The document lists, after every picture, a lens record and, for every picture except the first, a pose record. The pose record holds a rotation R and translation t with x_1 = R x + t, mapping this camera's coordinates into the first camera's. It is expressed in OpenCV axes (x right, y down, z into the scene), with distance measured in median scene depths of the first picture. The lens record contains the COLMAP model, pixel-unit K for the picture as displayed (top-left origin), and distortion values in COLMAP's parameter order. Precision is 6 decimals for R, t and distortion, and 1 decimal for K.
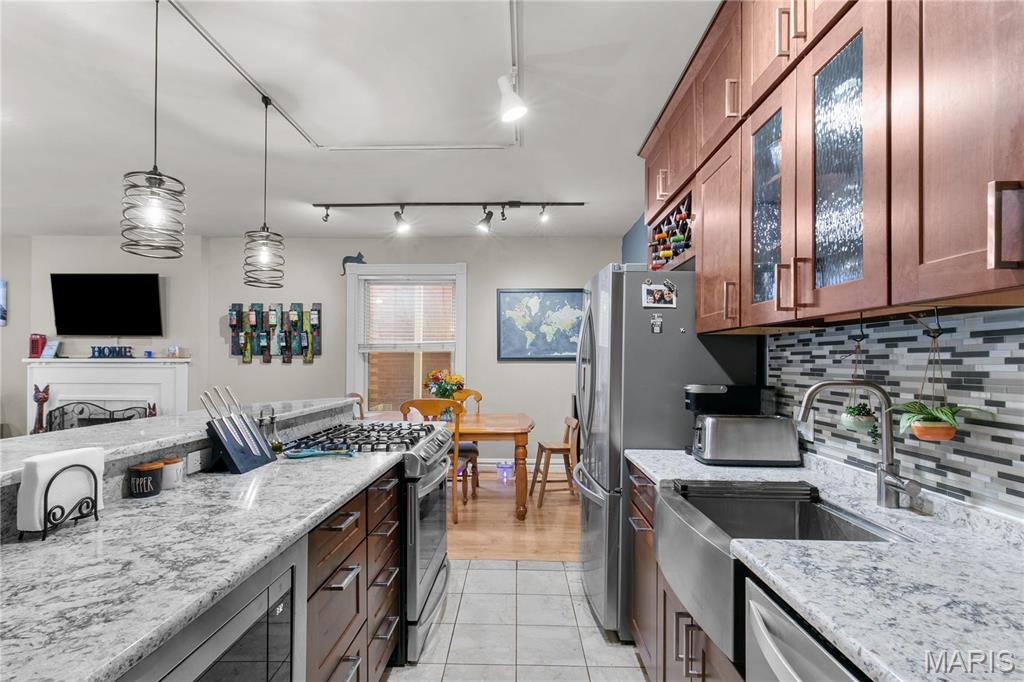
lens RADIAL K [[469.2, 0, 512.6], [0, 469.2, 361.0], [0, 0, 1]] dist [-0.002774, -0.000280]
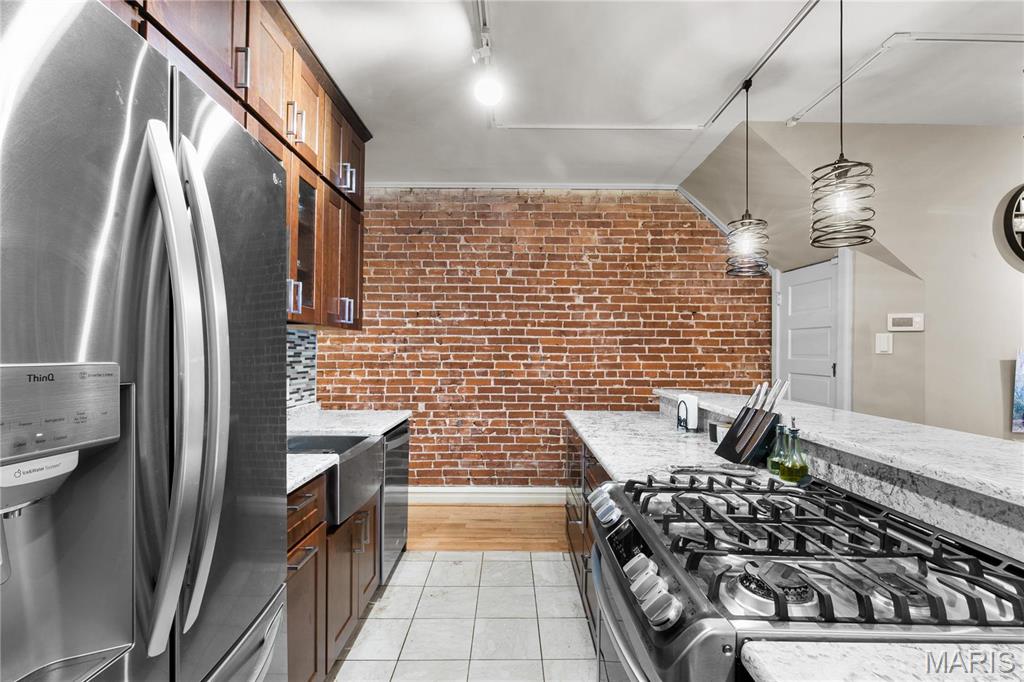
lens RADIAL K [[464.9, 0, 511.2], [0, 464.9, 347.6], [0, 0, 1]] dist [0.002844, -0.000077]
pose [[-0.999723, -0.011941, -0.020260, -0.072993], [-0.011779, 0.999898, -0.008102, 0.003350], [0.020355, -0.007861, -0.999762, 2.315324]]
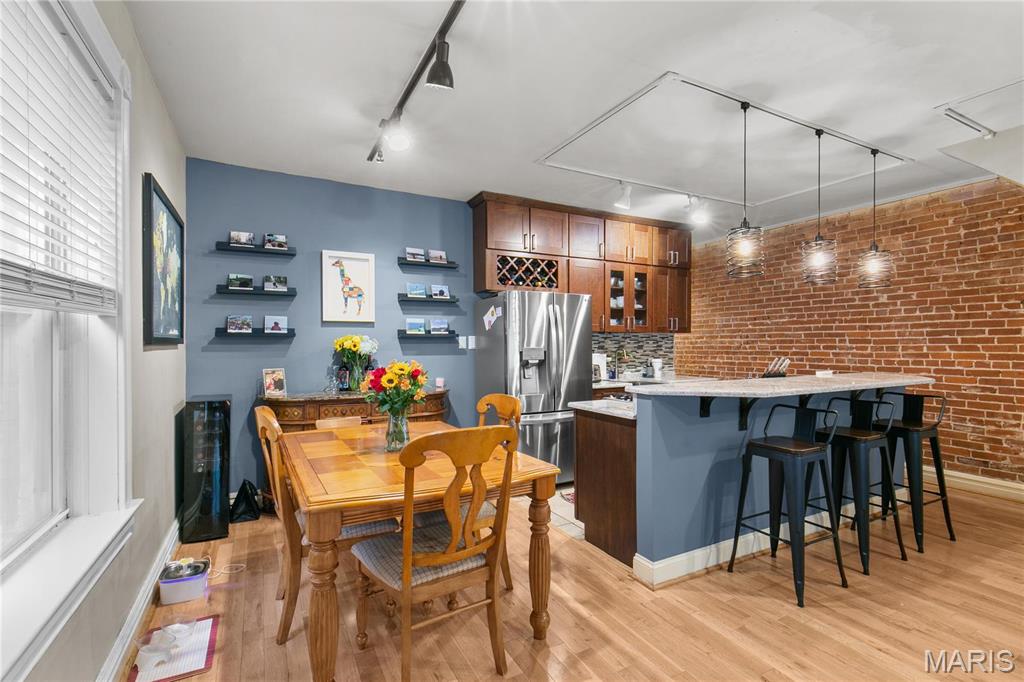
lens RADIAL K [[464.9, 0, 511.2], [0, 464.9, 347.6], [0, 0, 1]] dist [0.002844, -0.000077]
pose [[-0.486607, -0.010130, 0.873562, -2.041664], [0.001335, 0.999923, 0.012339, -0.009579], [-0.873620, 0.007170, -0.486556, 3.375276]]
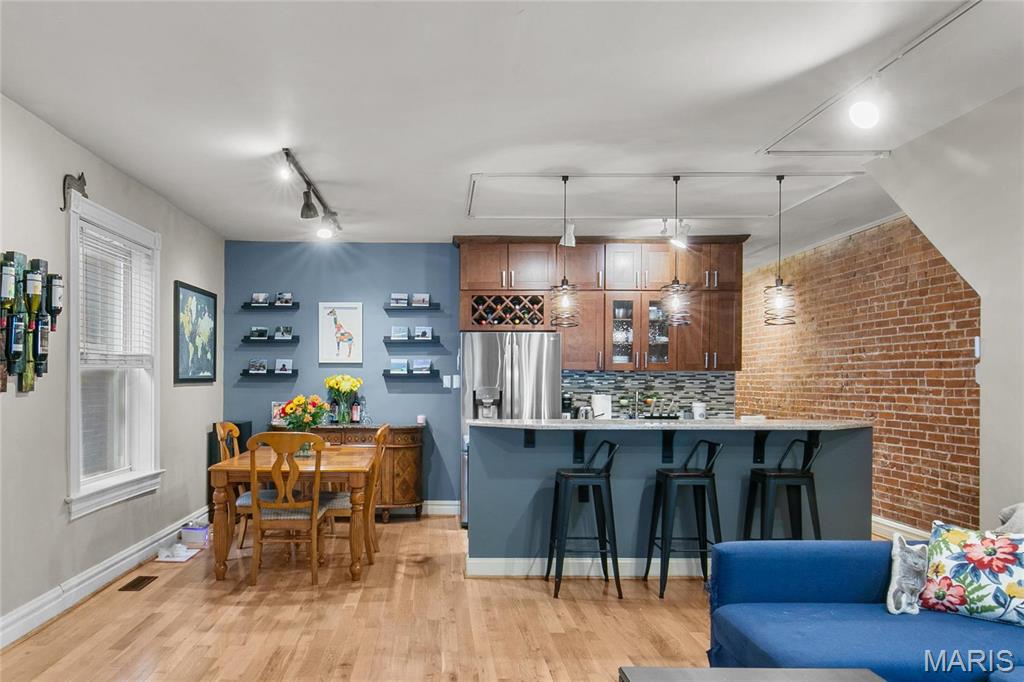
lens RADIAL K [[757.9, 0, 436.8], [0, 757.9, 381.1], [0, 0, 1]] dist [0.005687, 0.001506]
pose [[-0.015009, -0.006231, 0.999868, -4.297946], [-0.001659, 0.999979, 0.006207, -0.040284], [-0.999886, -0.001565, -0.015019, 2.304297]]
